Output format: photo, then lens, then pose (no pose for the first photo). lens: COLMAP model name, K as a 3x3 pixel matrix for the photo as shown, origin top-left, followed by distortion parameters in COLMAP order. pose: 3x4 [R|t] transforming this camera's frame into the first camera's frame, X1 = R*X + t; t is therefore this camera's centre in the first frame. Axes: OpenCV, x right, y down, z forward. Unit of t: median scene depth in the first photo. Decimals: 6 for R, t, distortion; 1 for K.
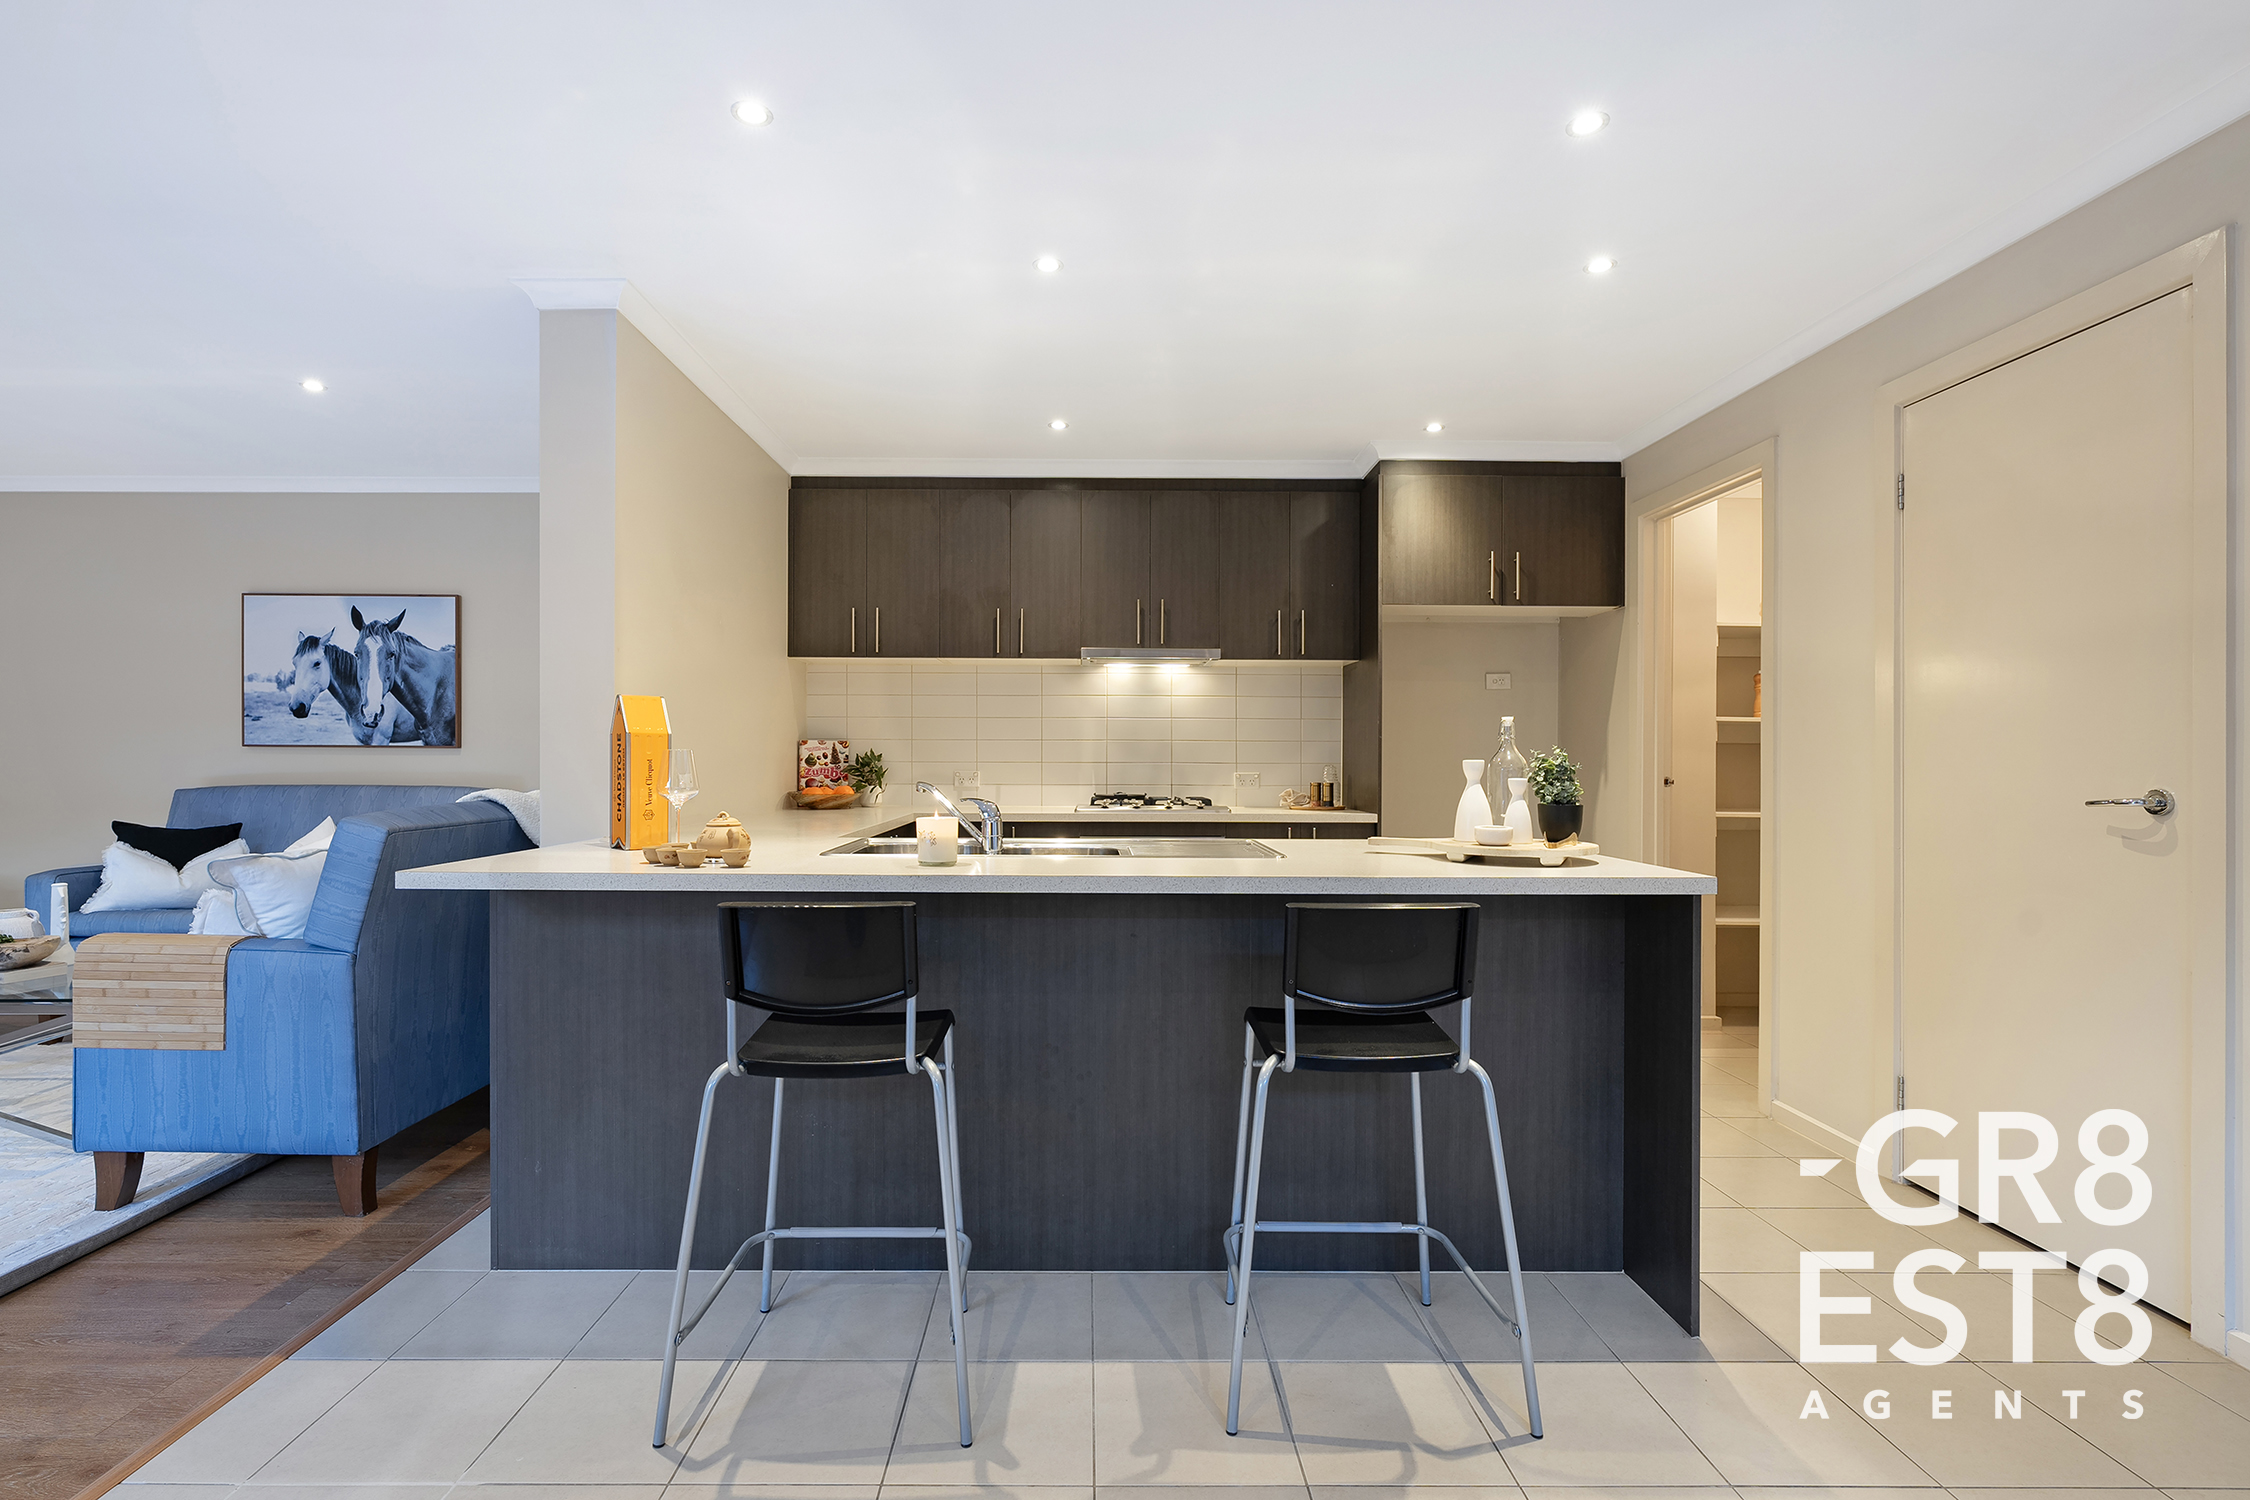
lens RADIAL K [[1010.8, 0, 1073.2], [0, 1010.8, 770.8], [0, 0, 1]] dist [-0.000696, 0.000481]
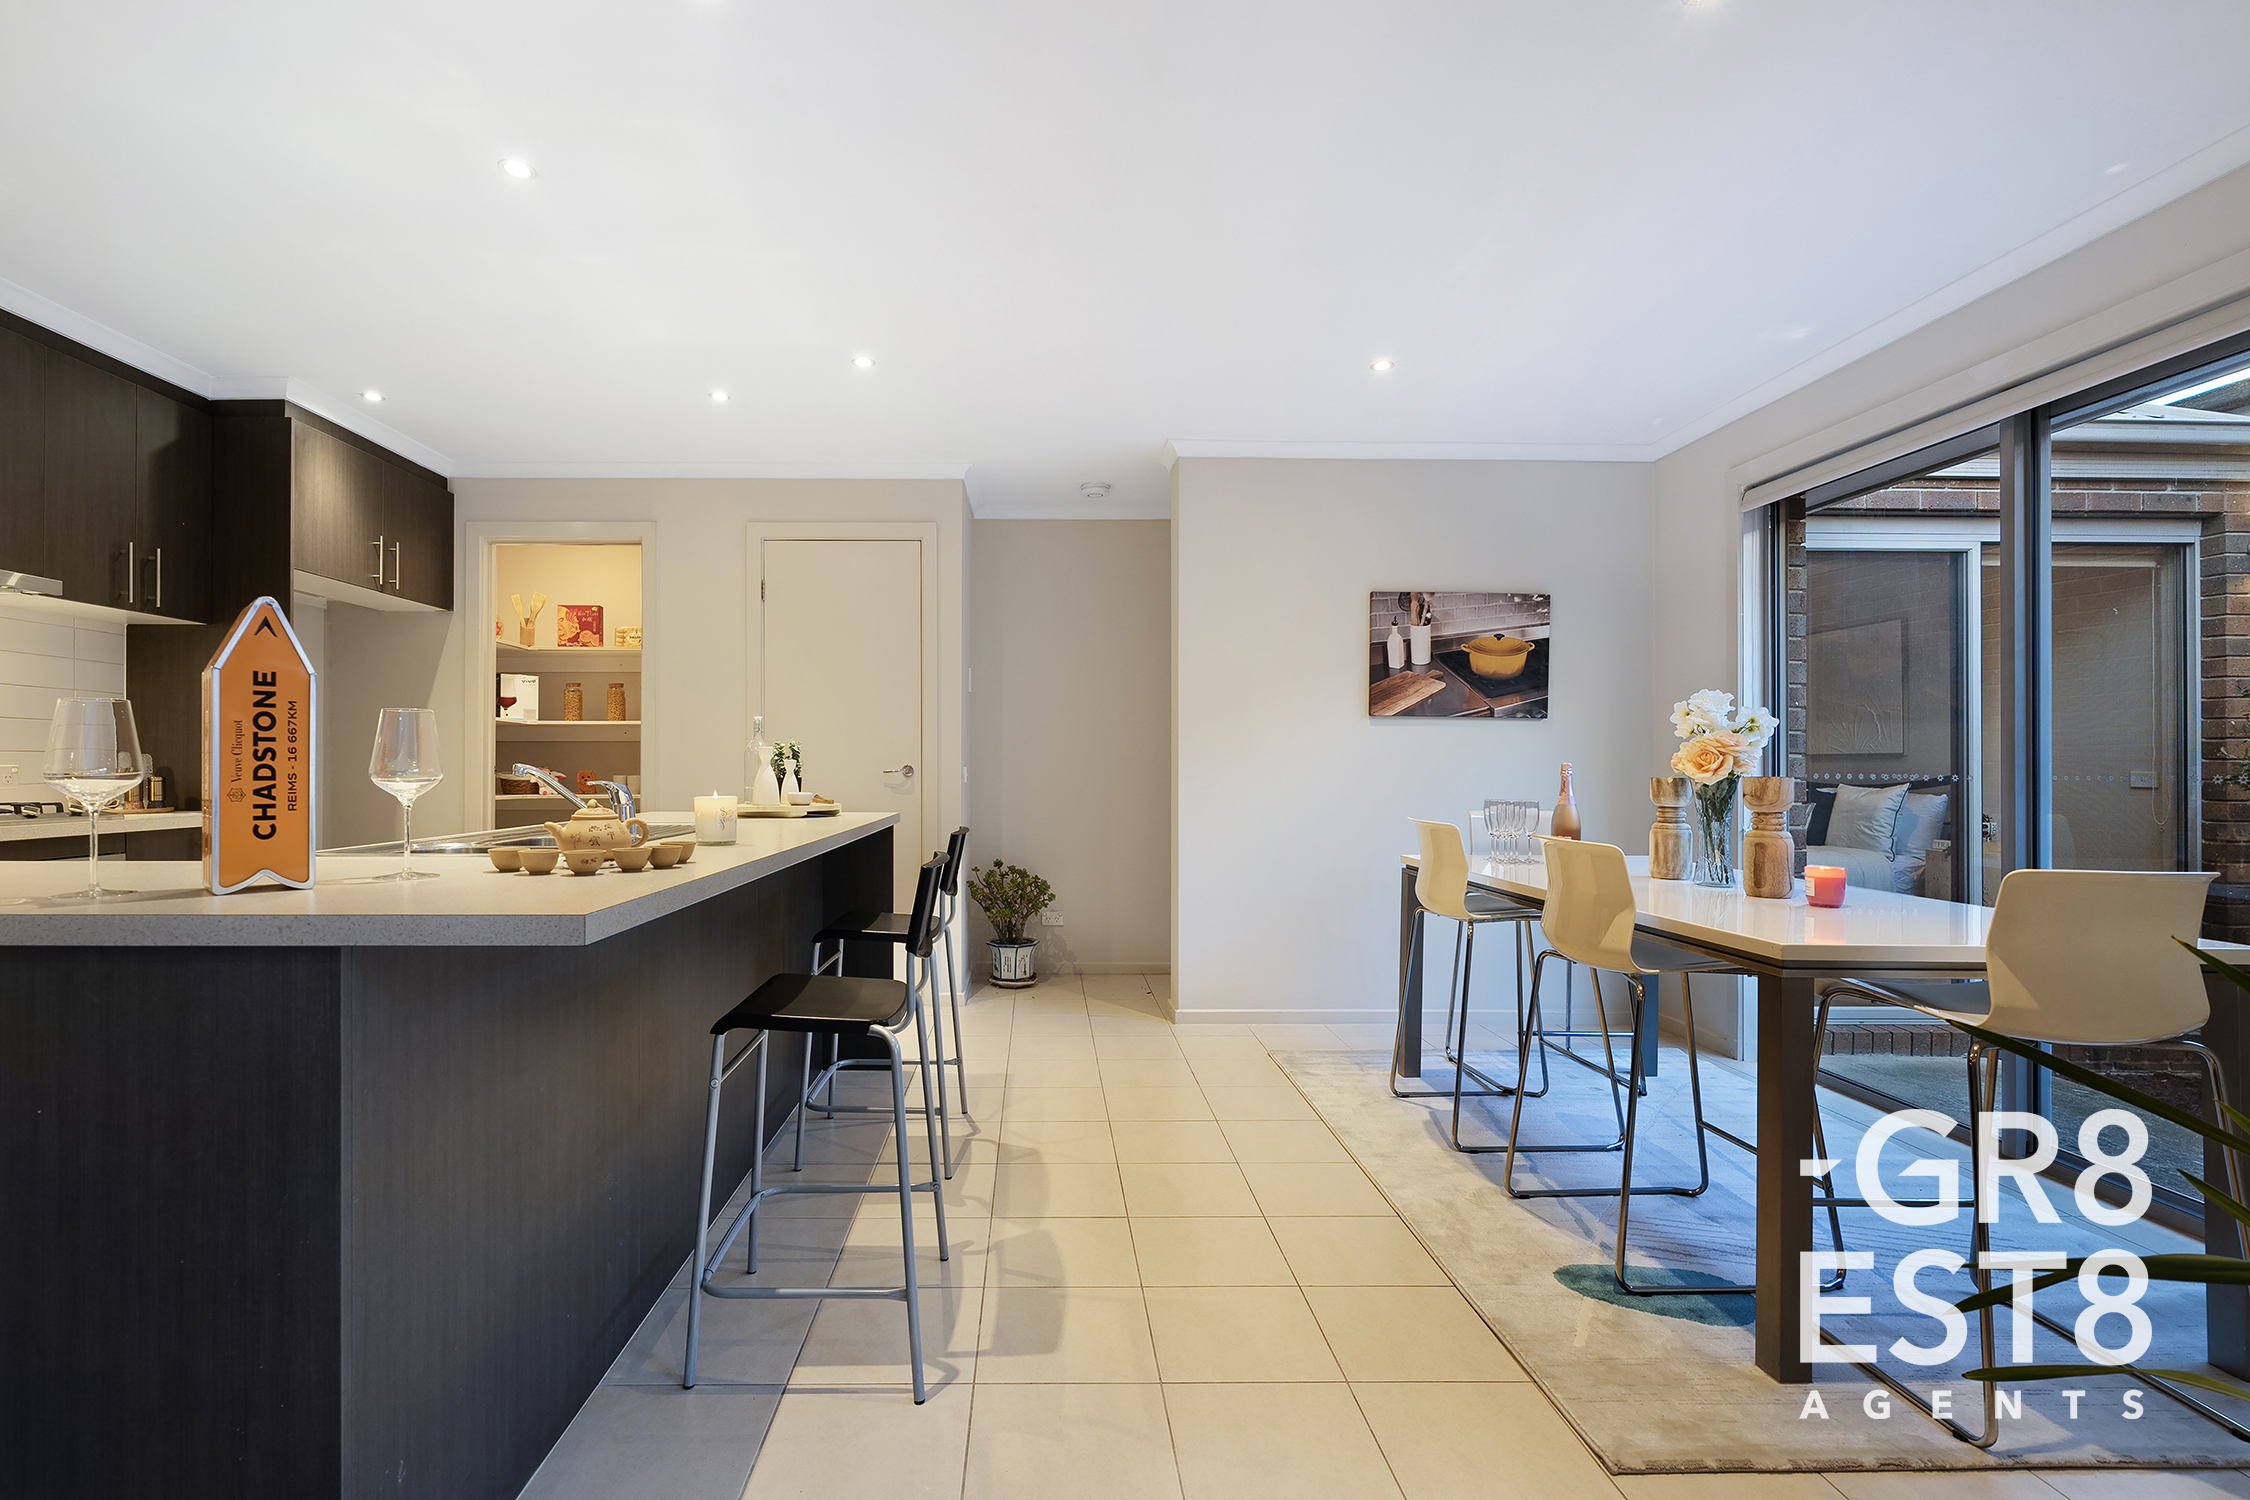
lens RADIAL K [[1010.8, 0, 1090.4], [0, 1010.8, 763.7], [0, 0, 1]] dist [-0.000696, 0.000481]
pose [[-0.030960, -0.001405, 0.999520, -0.531439], [0.010484, 0.999944, 0.001730, 0.008144], [-0.999466, 0.010533, -0.030943, 0.315044]]
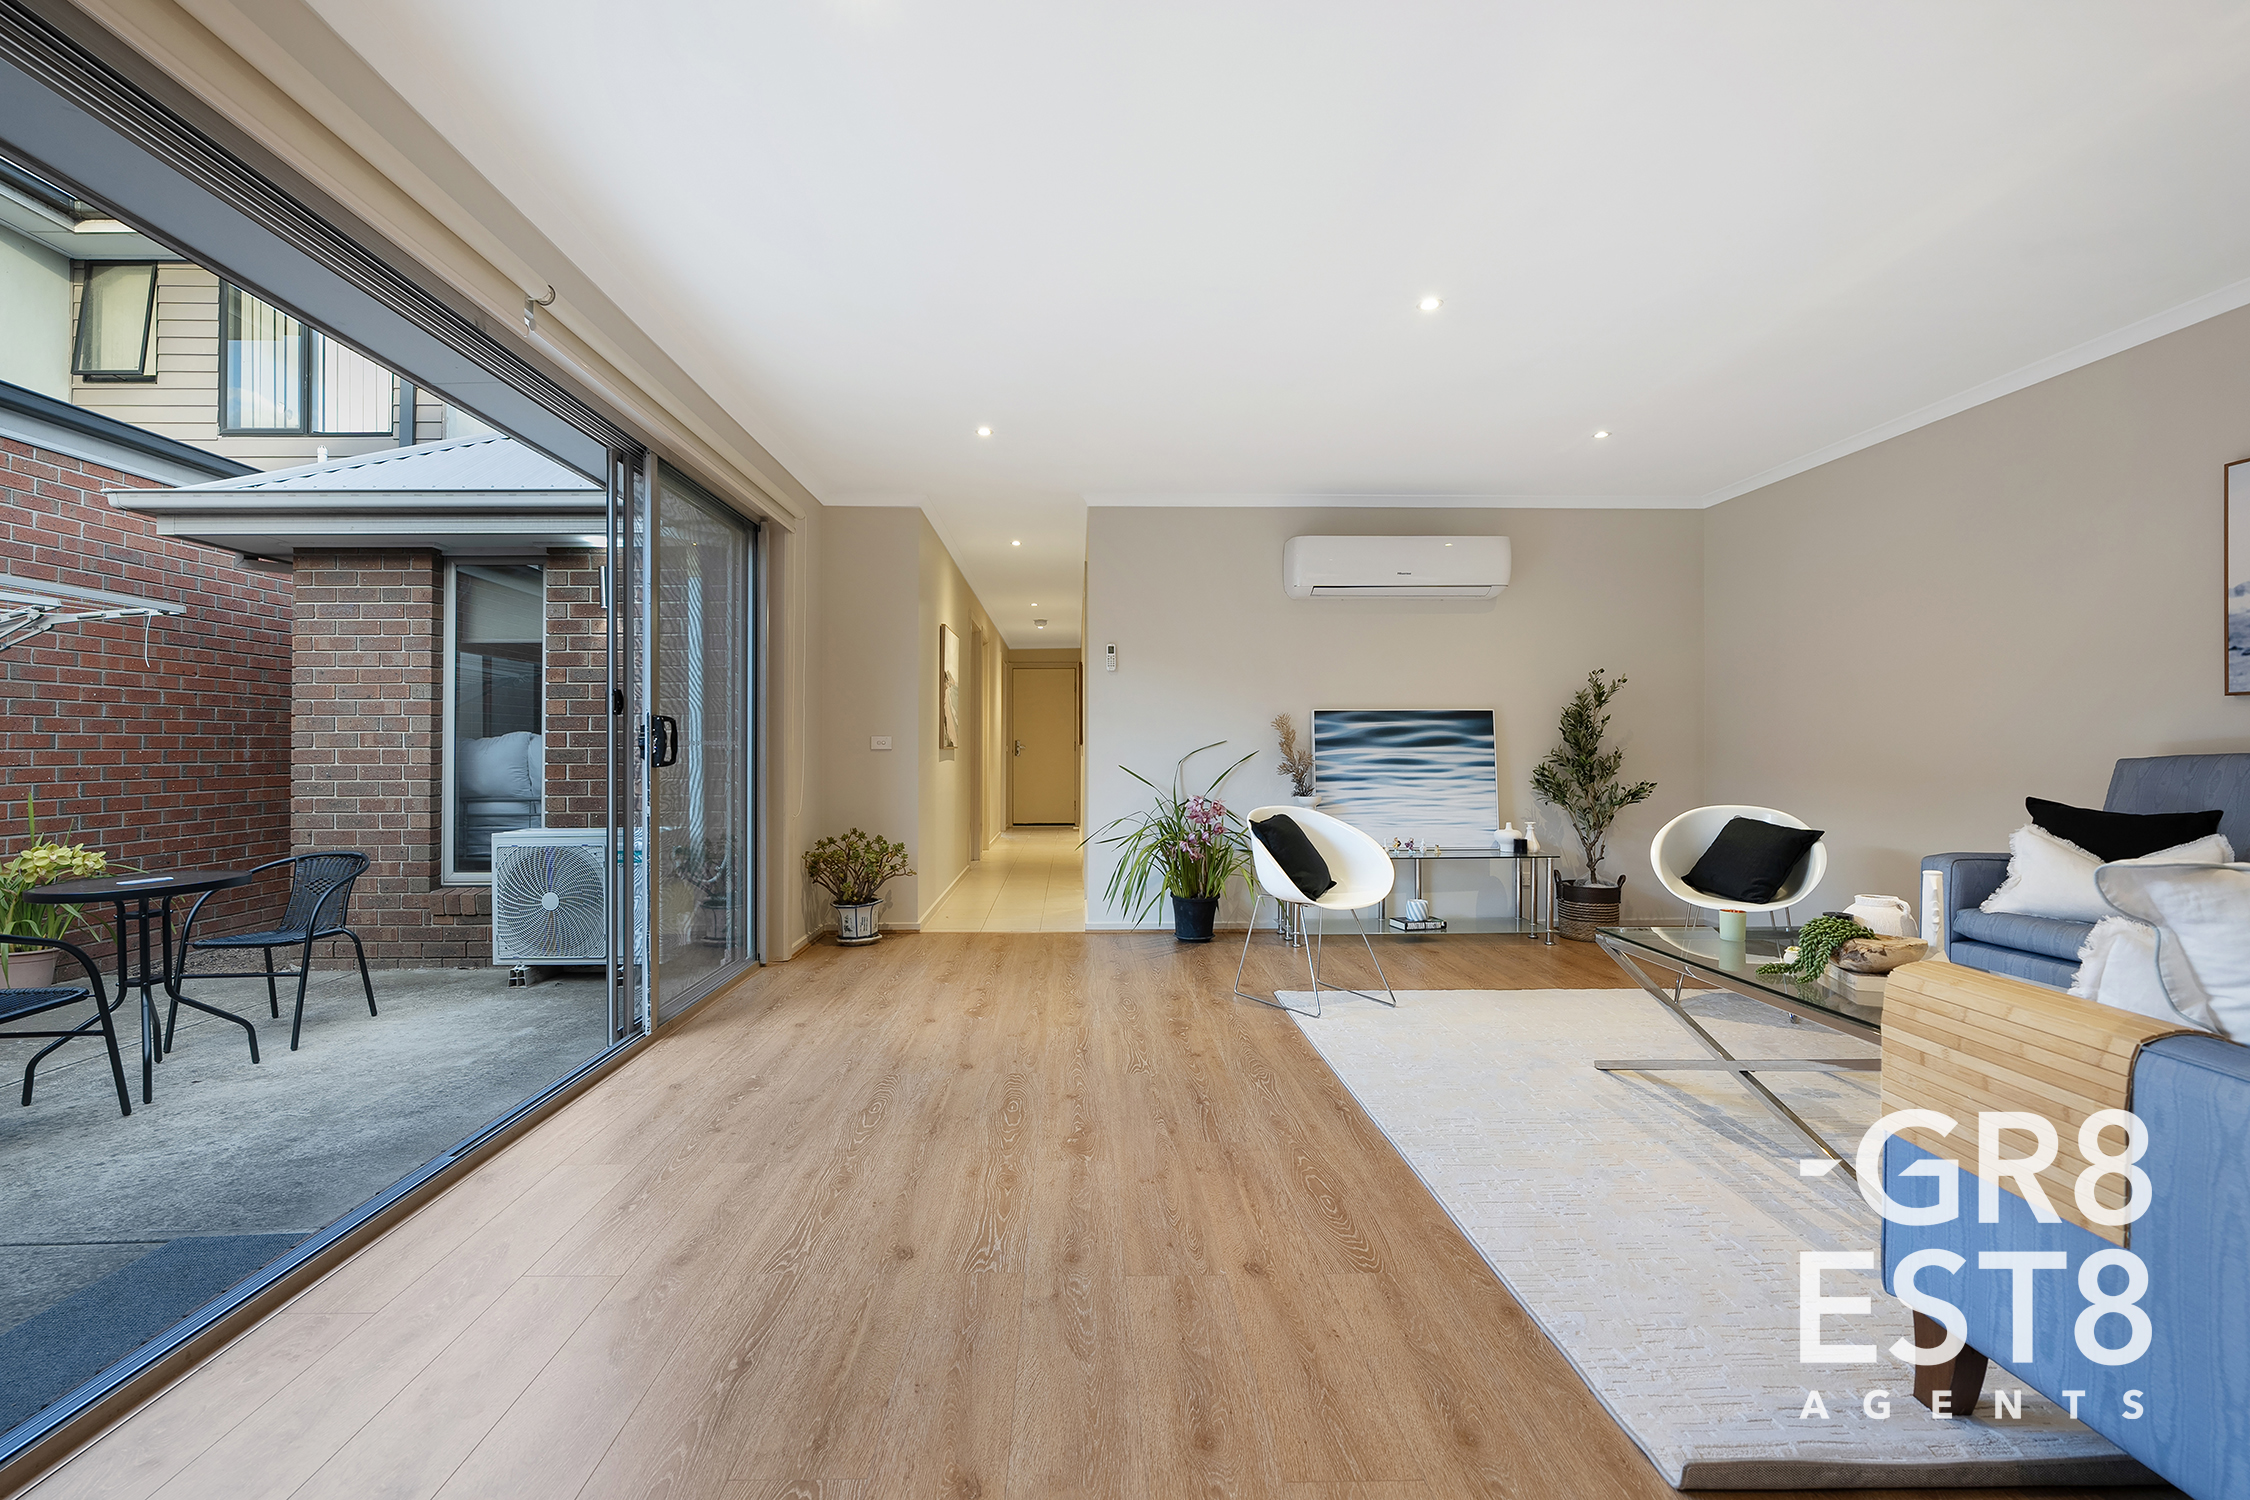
lens RADIAL K [[1010.8, 0, 1105.7], [0, 1010.8, 743.0], [0, 0, 1]] dist [-0.000696, 0.000481]
pose [[0.031239, -0.006927, -0.999488, -0.182998], [-0.009457, 0.999929, -0.007225, 0.018632], [0.999467, 0.009678, 0.031171, 0.245832]]
